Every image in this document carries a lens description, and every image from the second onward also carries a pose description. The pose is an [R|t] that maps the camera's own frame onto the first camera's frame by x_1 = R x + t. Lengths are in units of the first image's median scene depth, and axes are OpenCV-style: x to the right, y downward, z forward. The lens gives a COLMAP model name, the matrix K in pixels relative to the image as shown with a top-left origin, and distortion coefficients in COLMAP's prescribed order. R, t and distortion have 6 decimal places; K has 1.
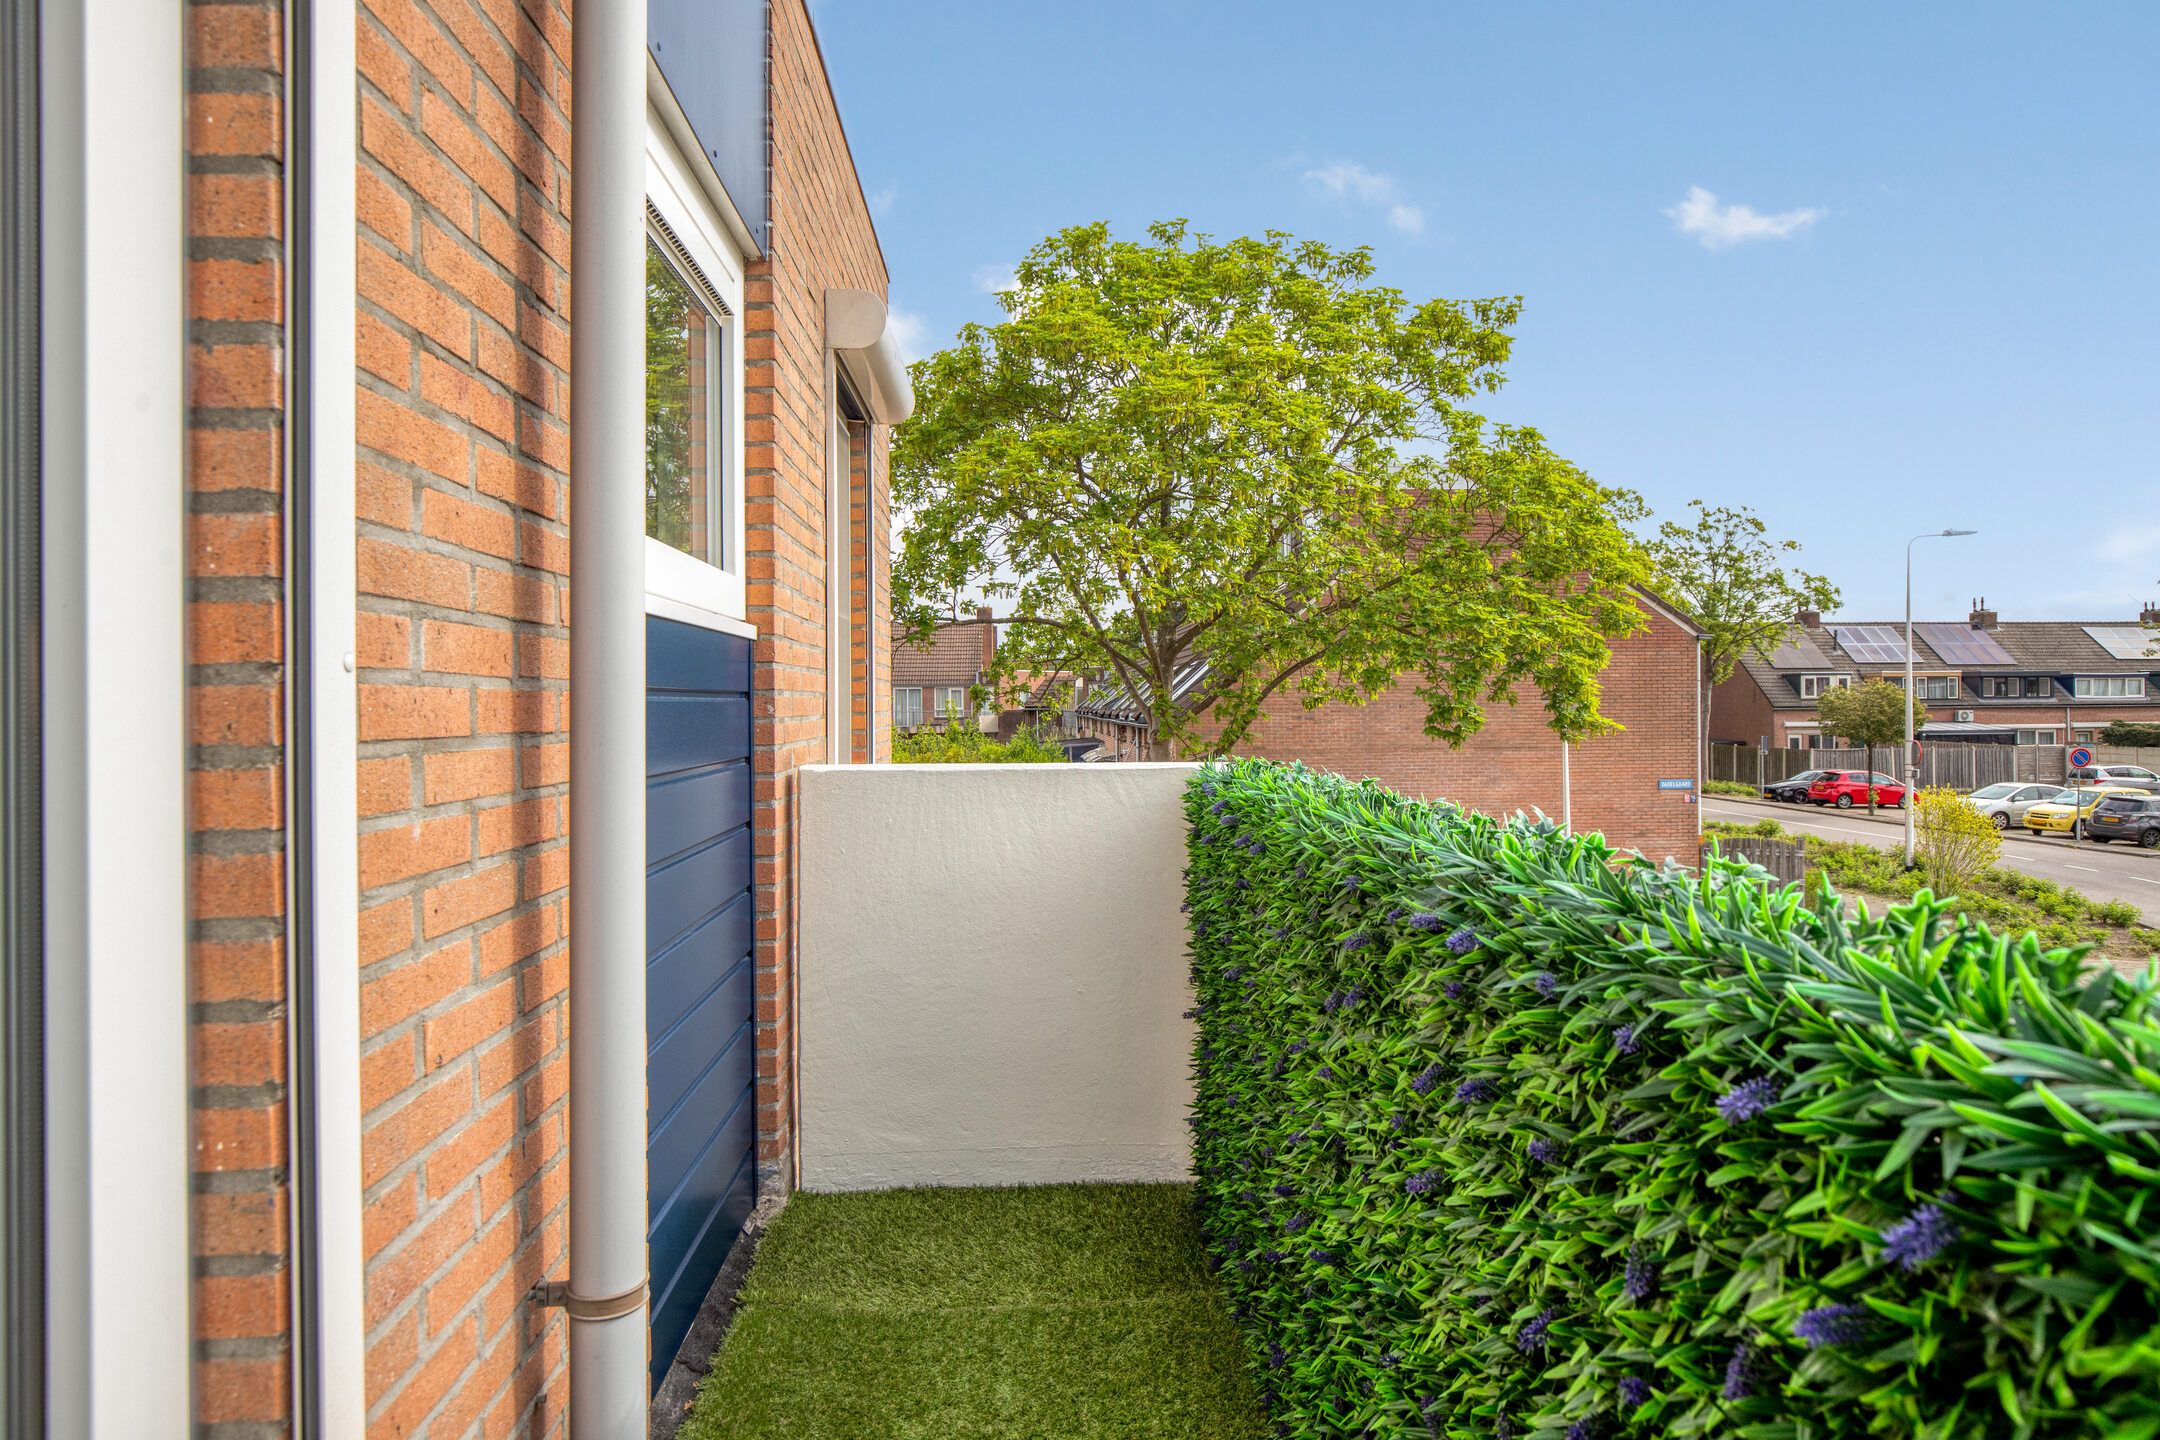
lens RADIAL K [[1288.0, 0, 1080.0], [0, 1288.0, 720.0], [0, 0, 1]] dist [-0.002672, 0.017639]
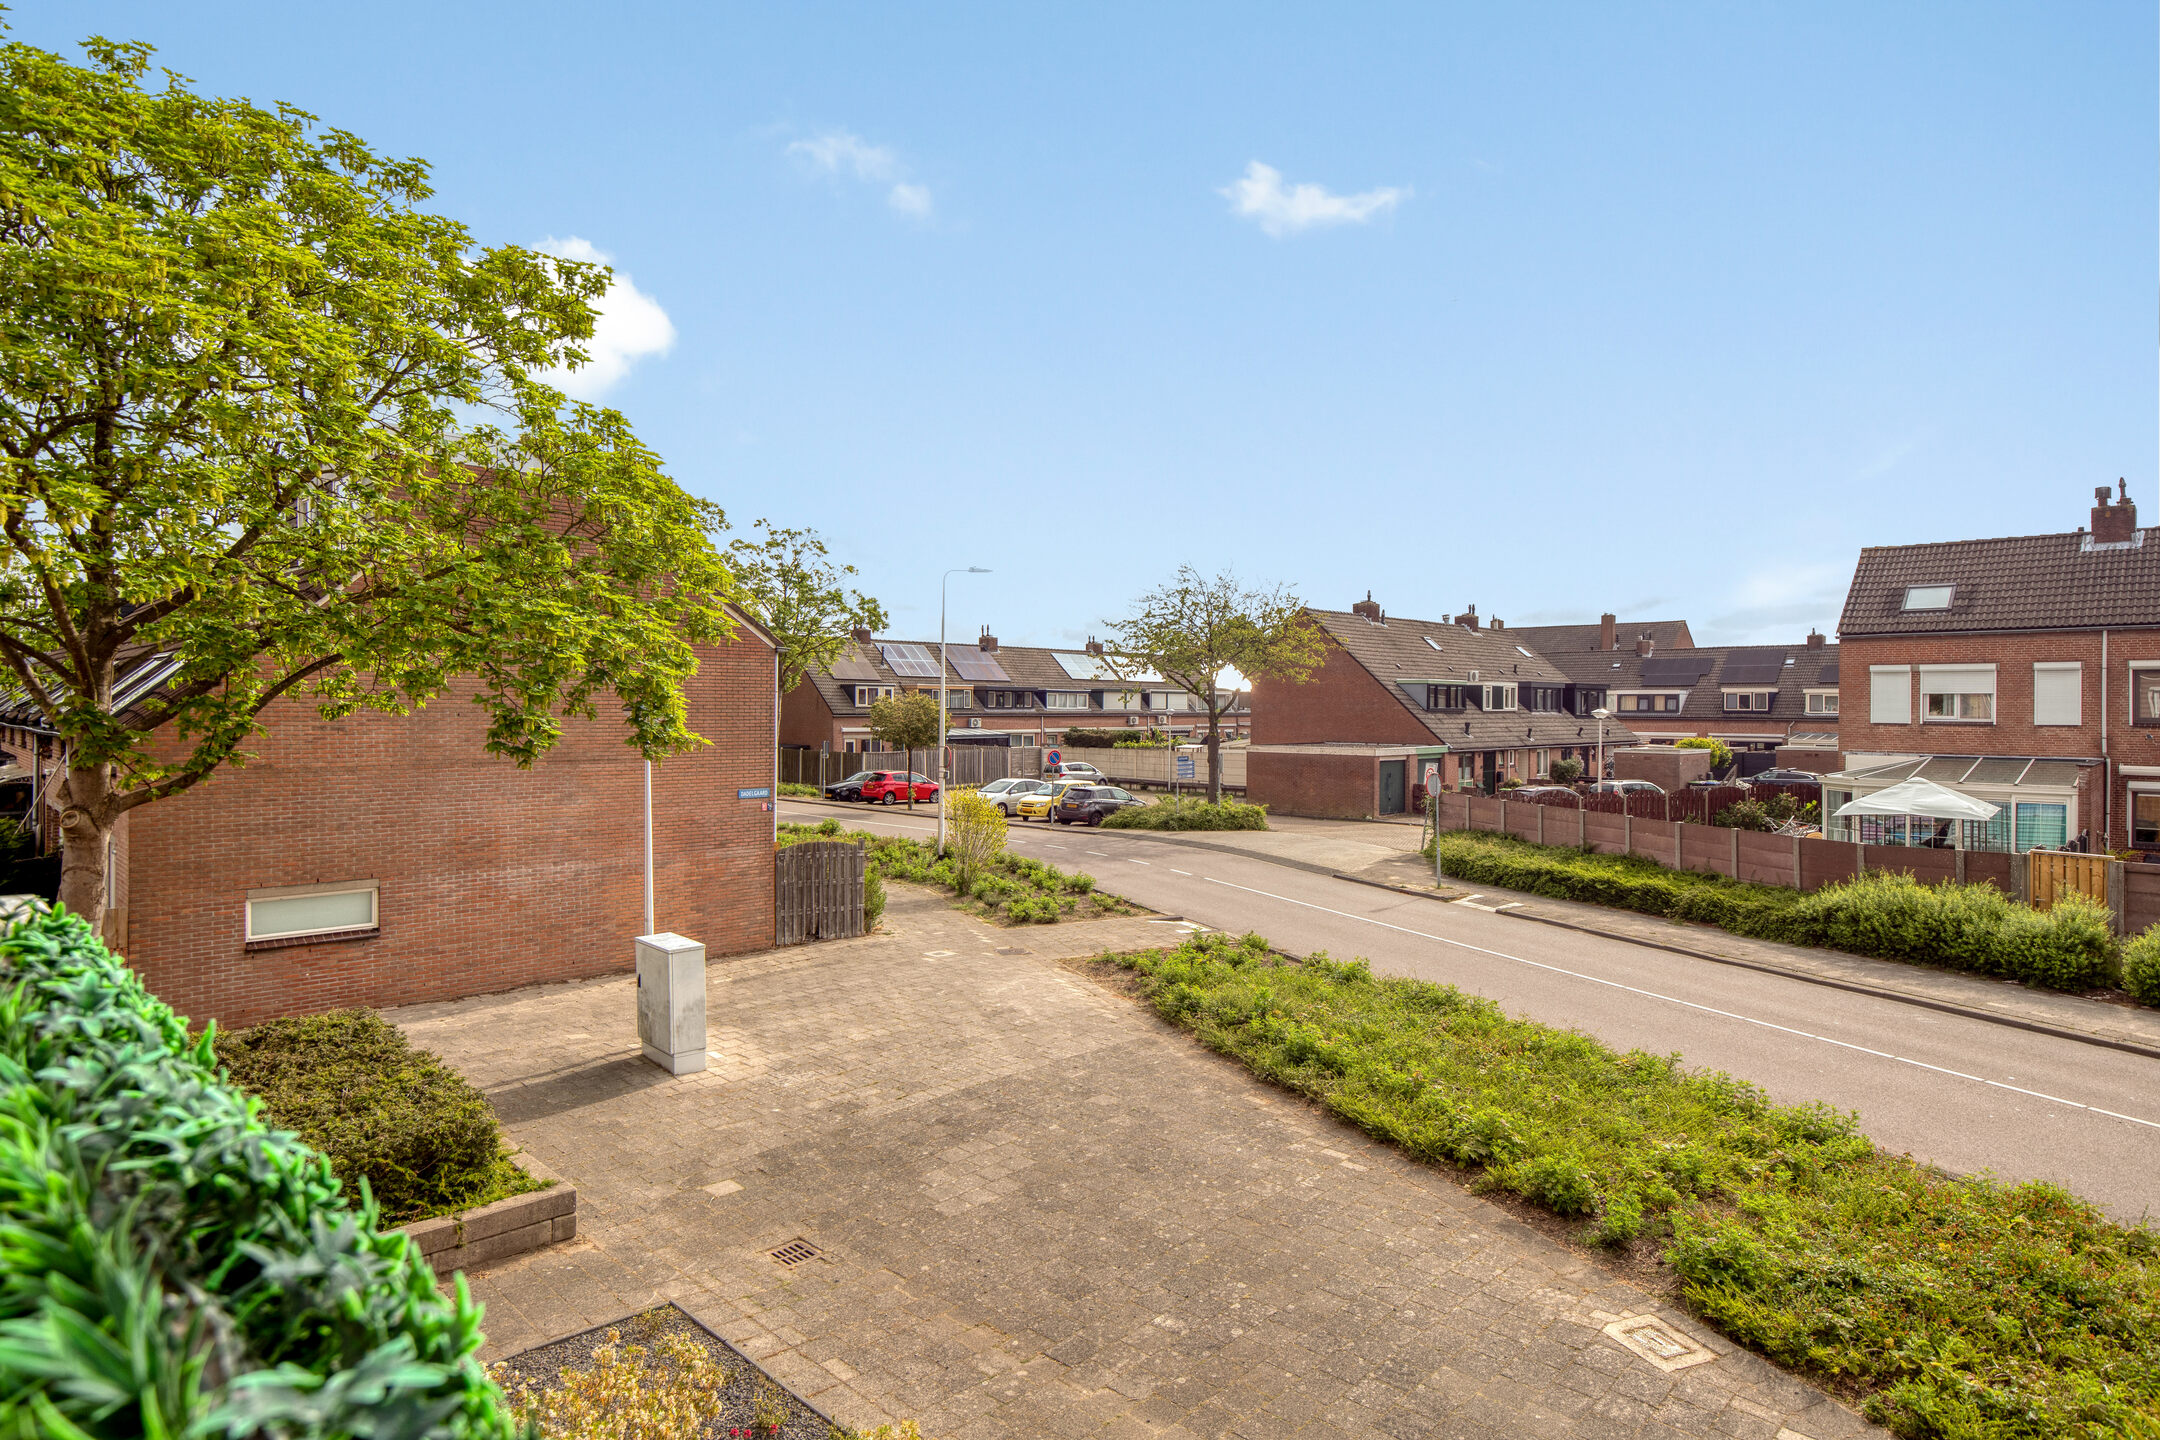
lens RADIAL K [[1143.1, 0, 1085.8], [0, 1143.1, 683.7], [0, 0, 1]] dist [-0.035433, 0.001102]
pose [[0.739755, 0.019784, 0.672585, 0.054589], [-0.003693, 0.999672, -0.025343, -0.015109], [-0.672866, 0.016264, 0.739586, 0.170629]]
